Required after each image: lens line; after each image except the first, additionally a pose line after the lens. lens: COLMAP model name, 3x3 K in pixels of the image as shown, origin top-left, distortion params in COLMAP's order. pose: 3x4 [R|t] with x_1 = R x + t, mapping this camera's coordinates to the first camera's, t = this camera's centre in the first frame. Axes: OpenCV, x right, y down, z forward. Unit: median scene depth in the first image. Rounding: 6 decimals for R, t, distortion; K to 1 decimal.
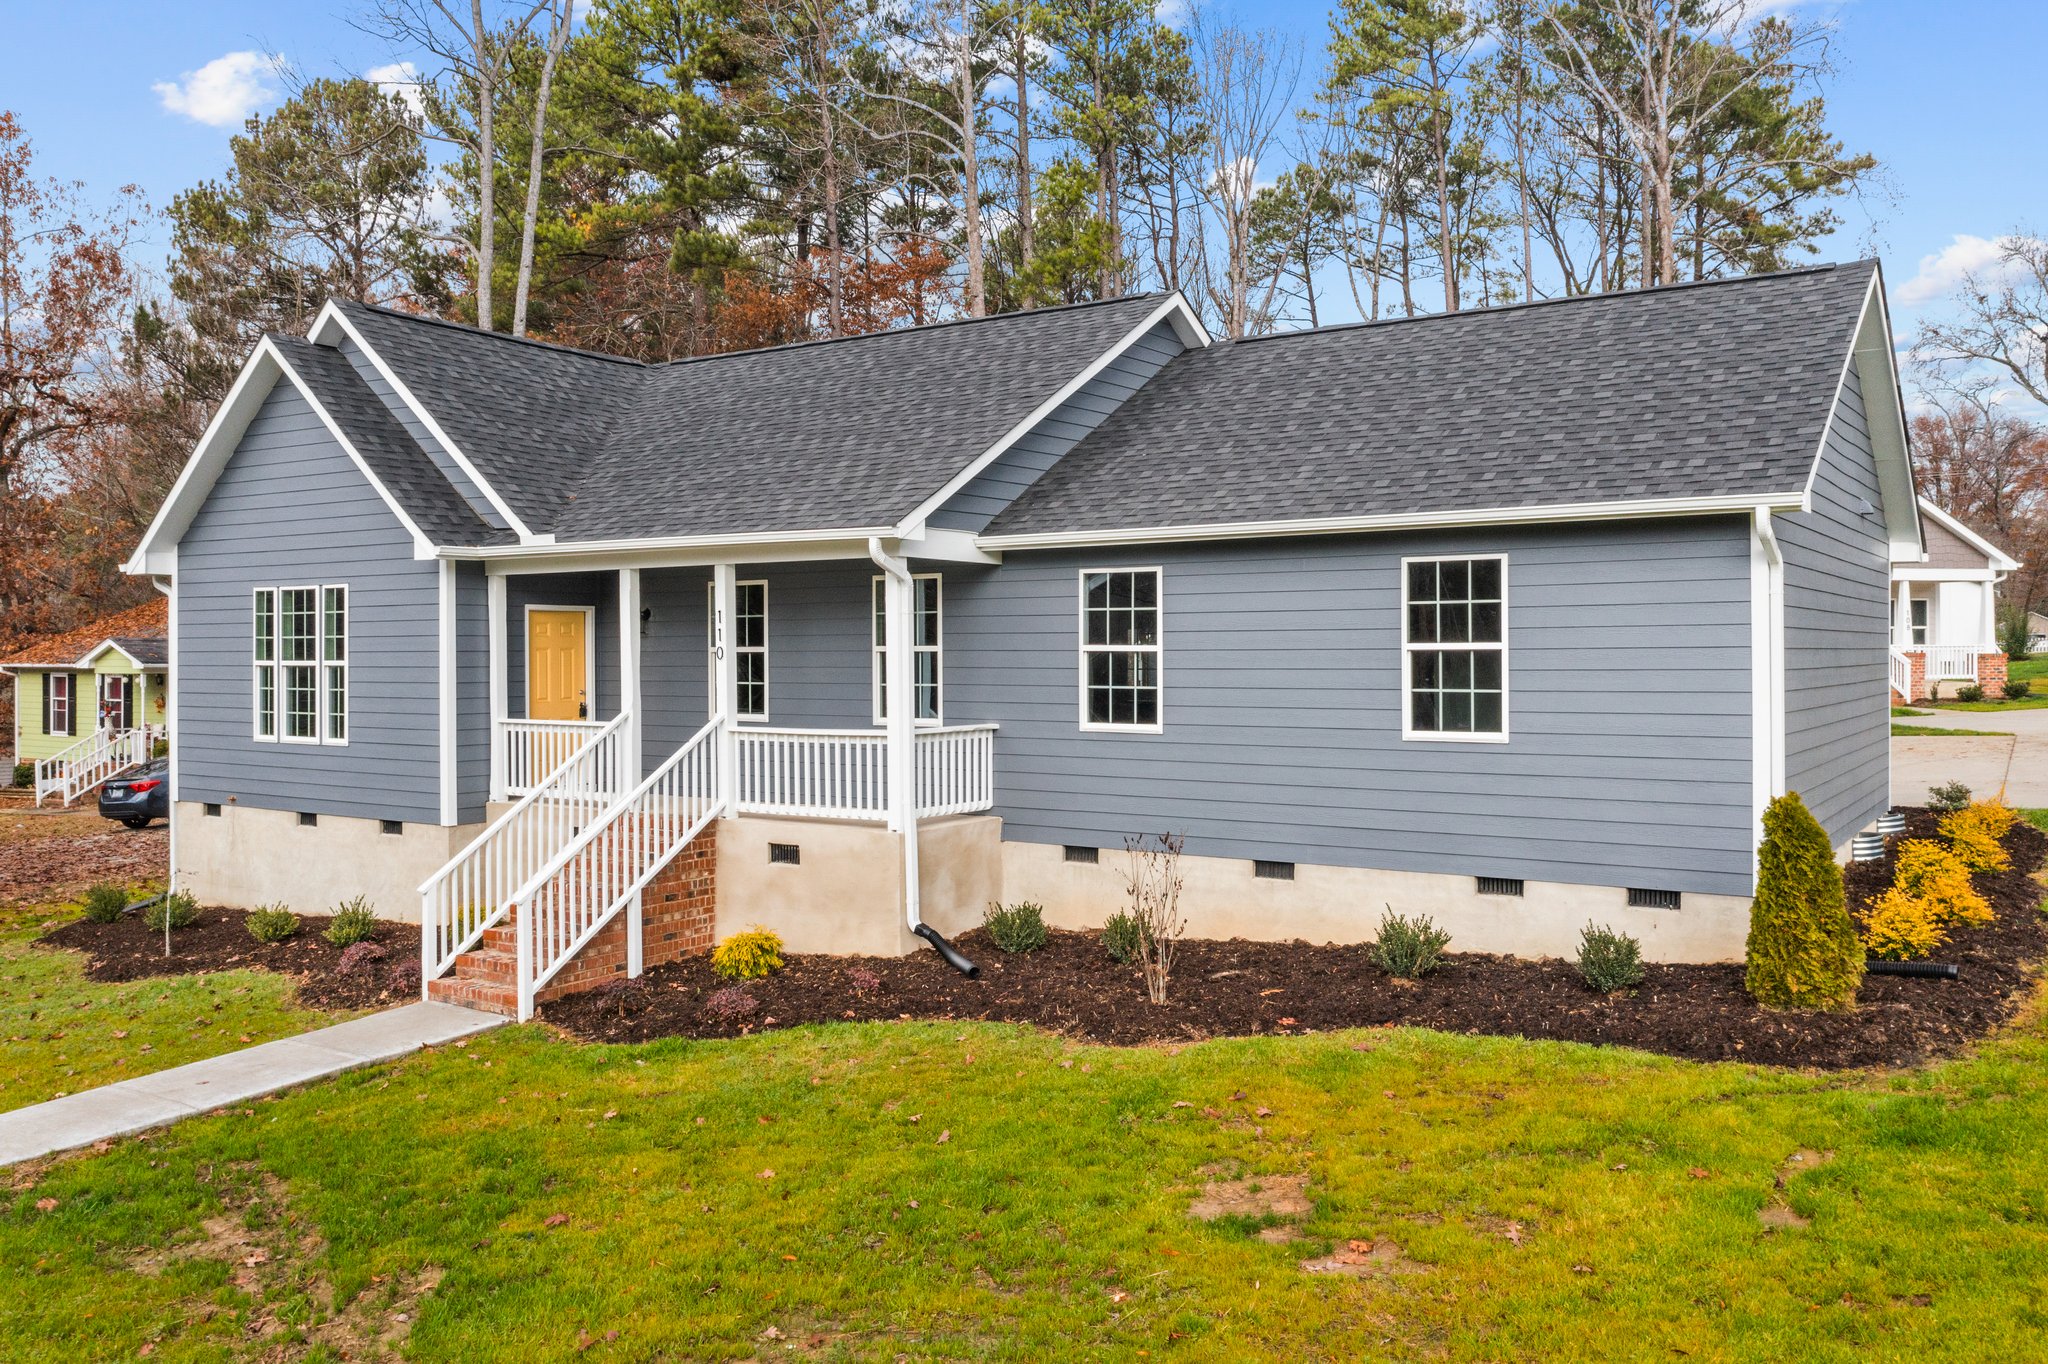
lens RADIAL K [[1626.8, 0, 1028.9], [0, 1626.8, 664.8], [0, 0, 1]] dist [-0.006629, 0.002753]
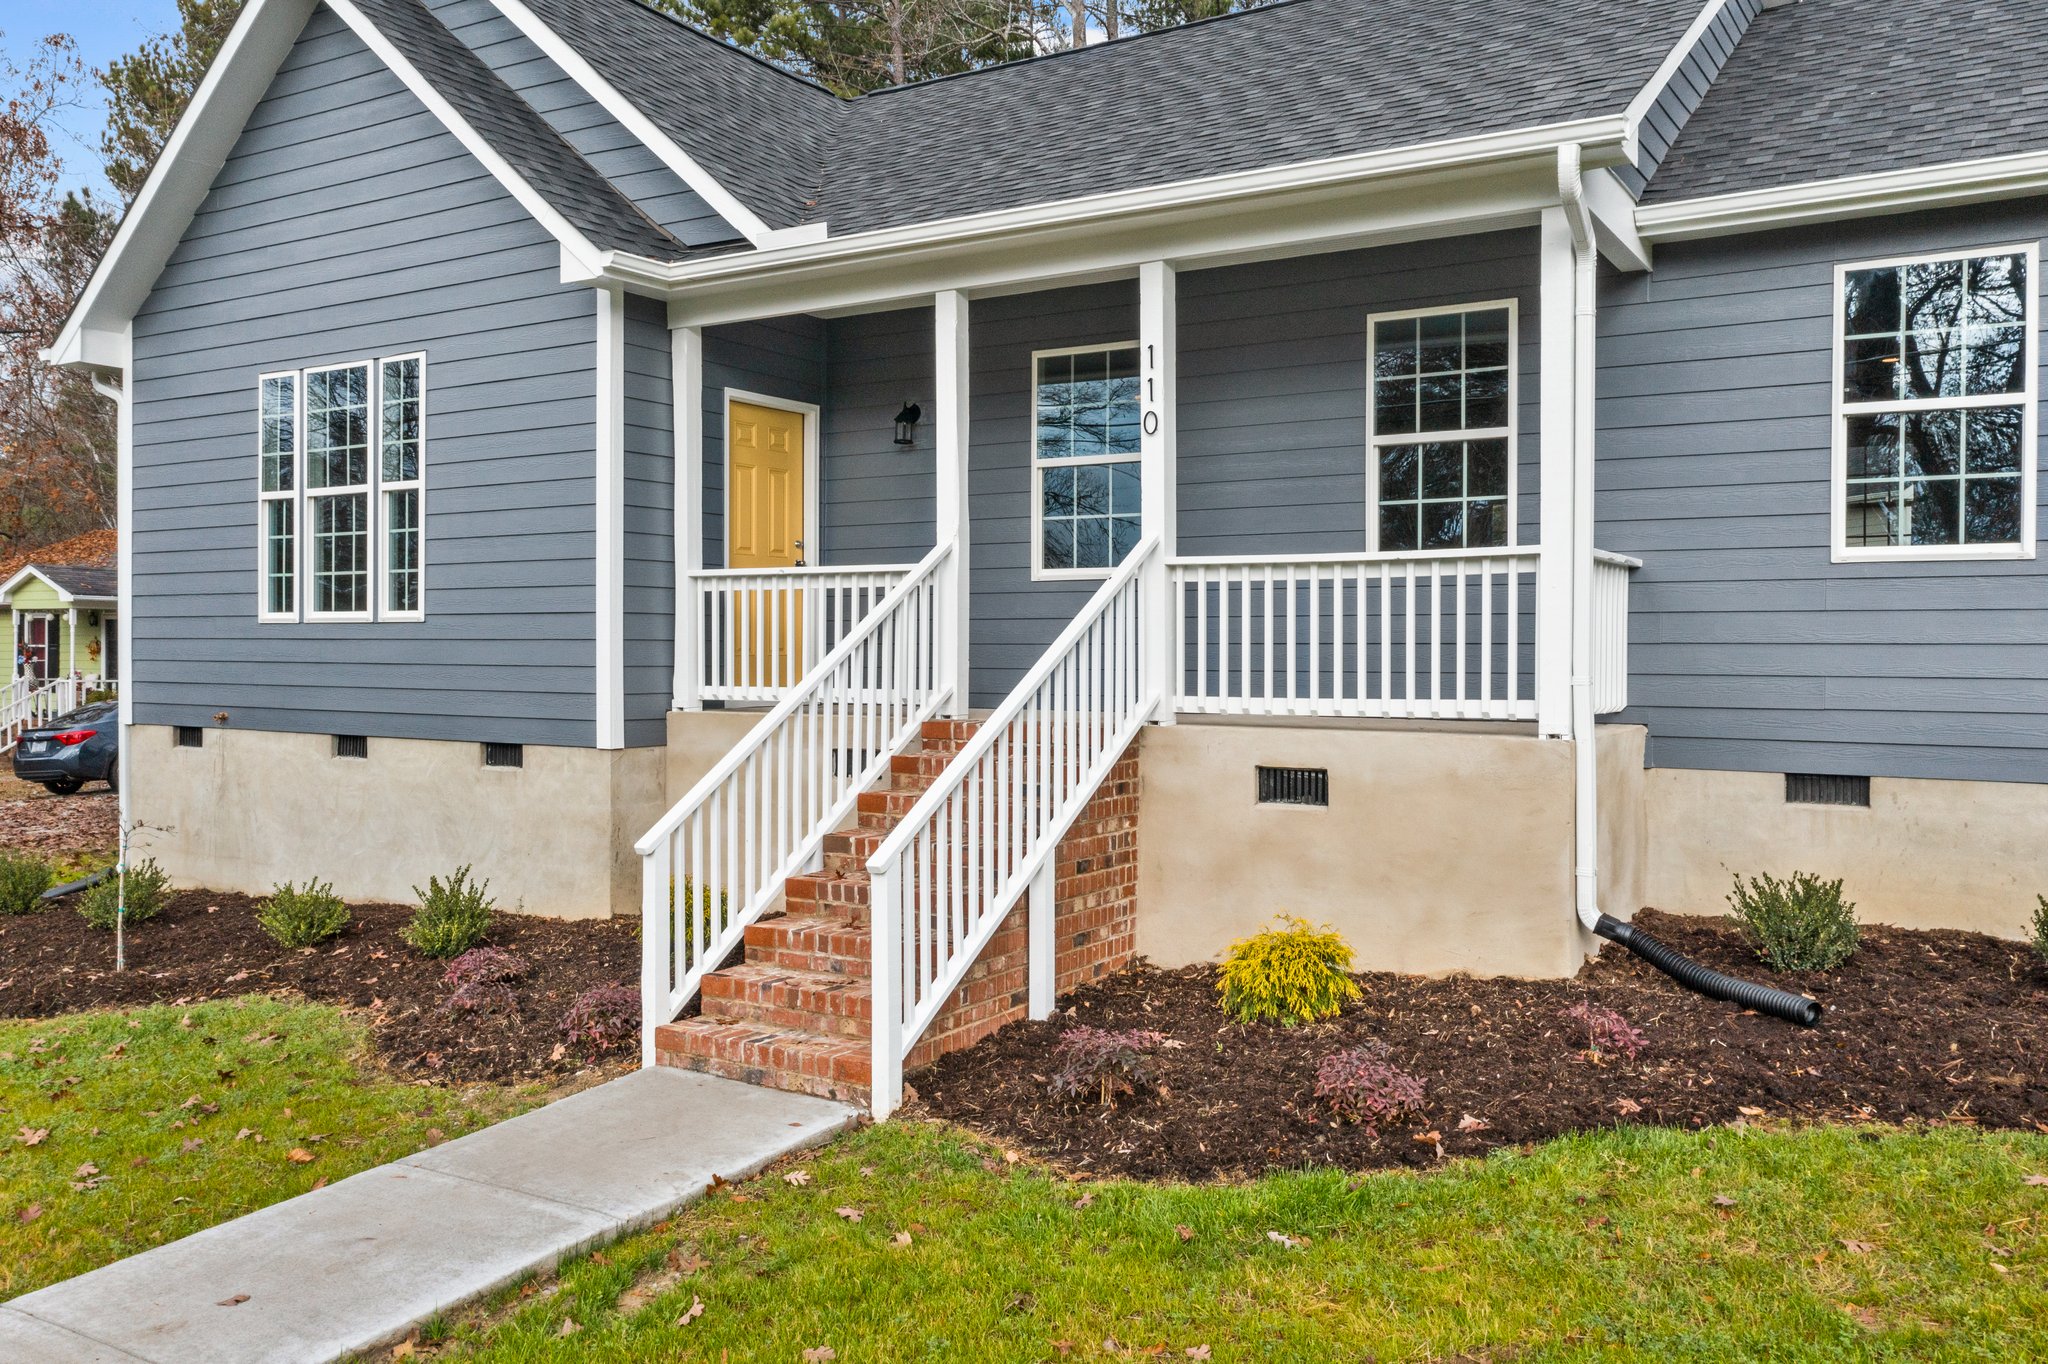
lens RADIAL K [[1628.3, 0, 1026.0], [0, 1628.3, 677.3], [0, 0, 1]] dist [-0.000668, -0.002146]
pose [[0.999476, 0.006466, 0.031724, -0.222013], [-0.006721, 0.999946, 0.007939, 0.066368], [-0.031671, -0.008148, 0.999465, 0.402195]]
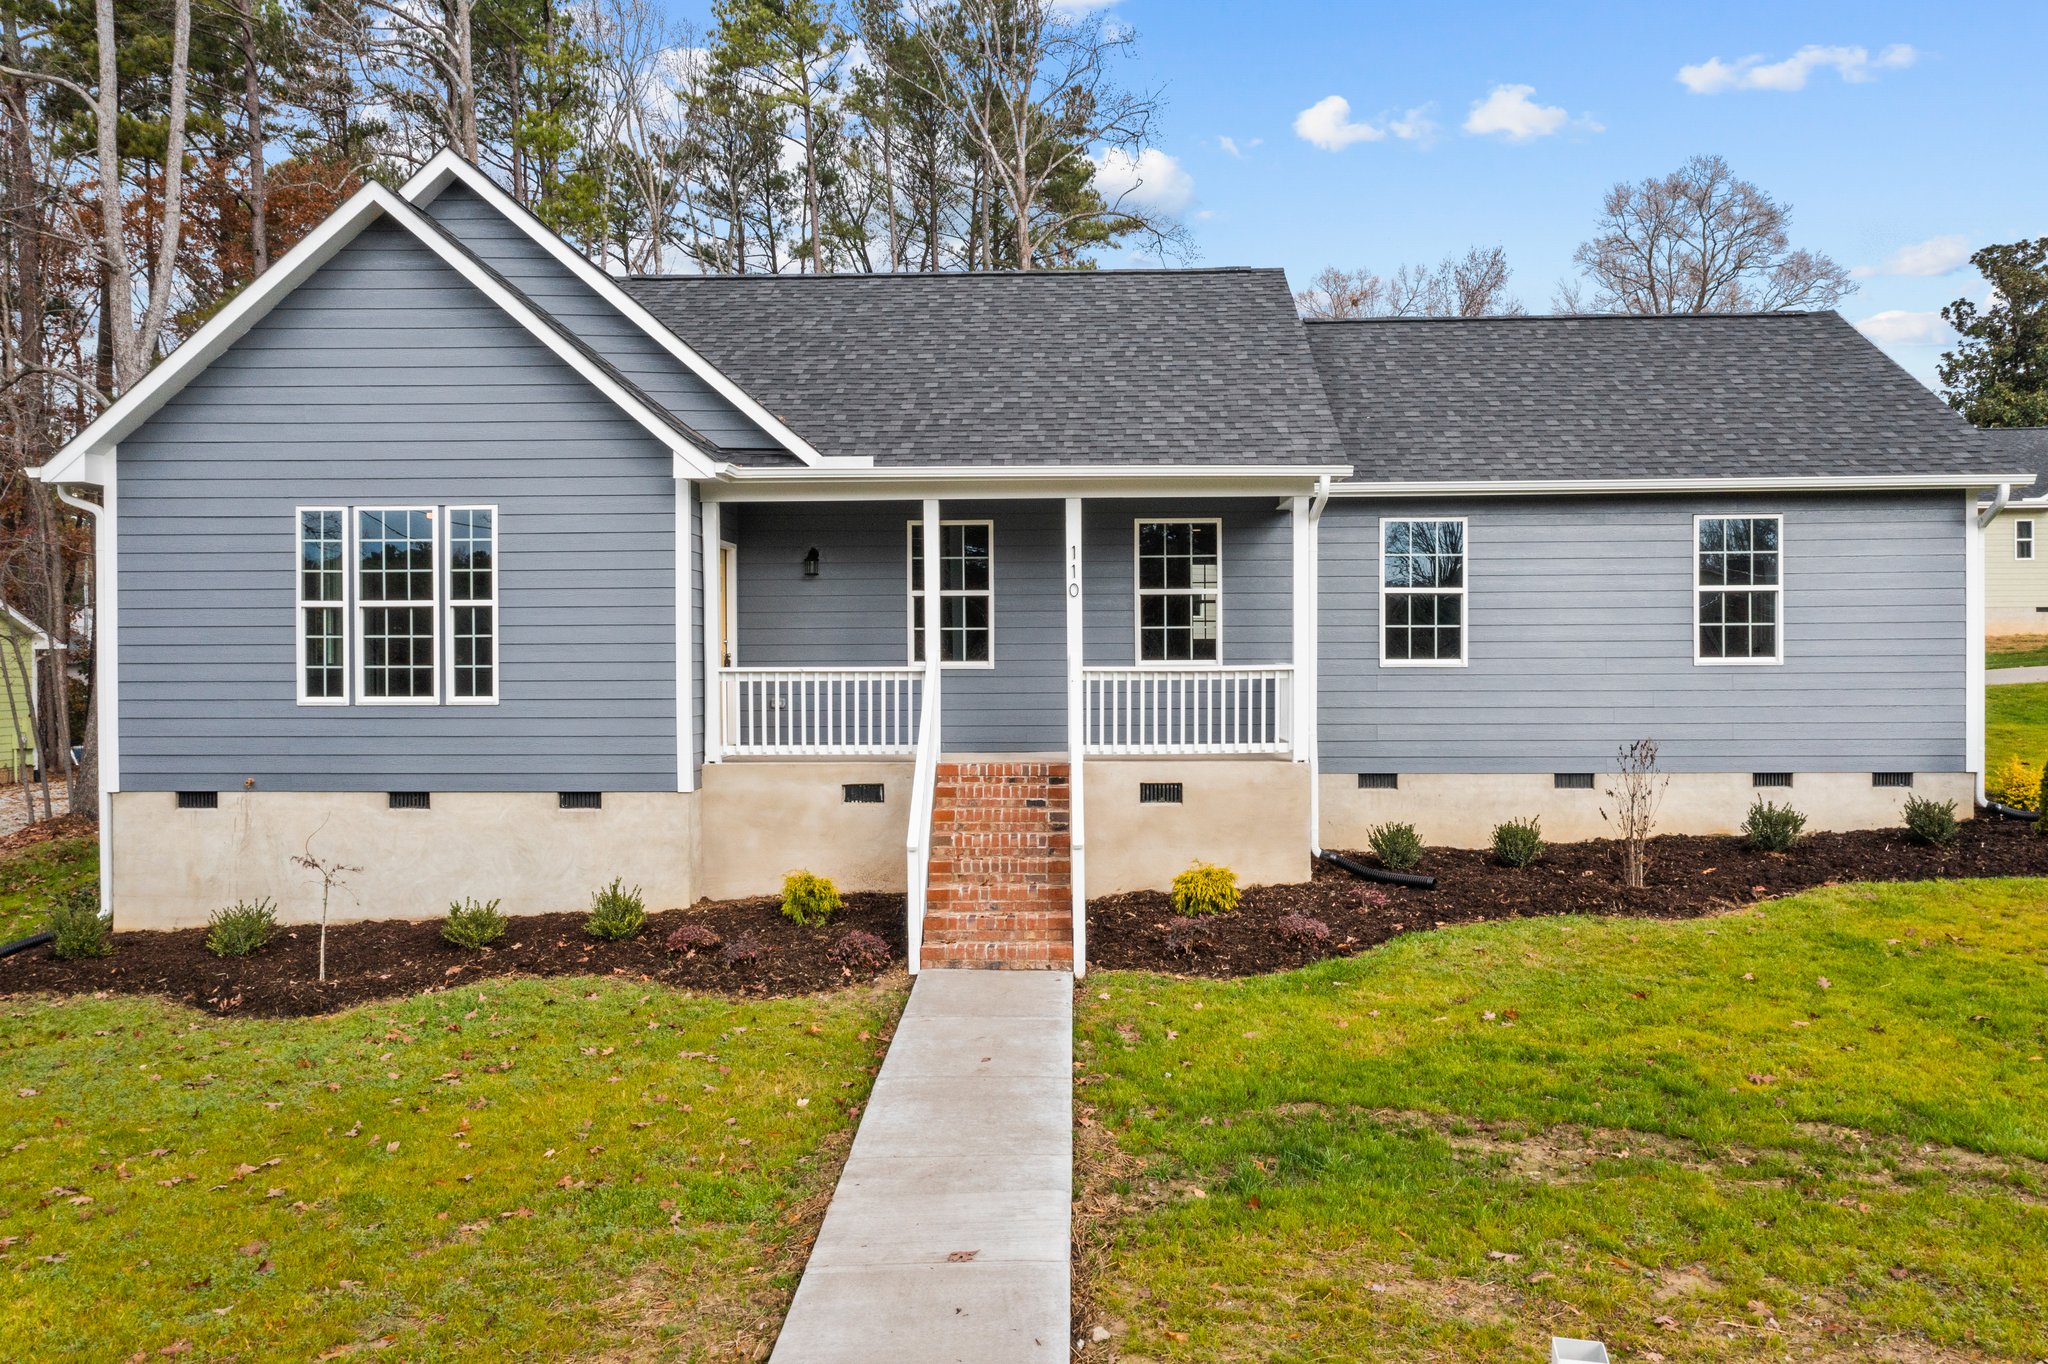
lens RADIAL K [[1628.3, 0, 1026.0], [0, 1628.3, 677.3], [0, 0, 1]] dist [-0.000668, -0.002146]
pose [[0.851285, -0.009257, 0.524621, -0.641851], [0.006803, 0.999955, 0.006605, 0.033611], [-0.524659, -0.002054, 0.851310, 0.173330]]
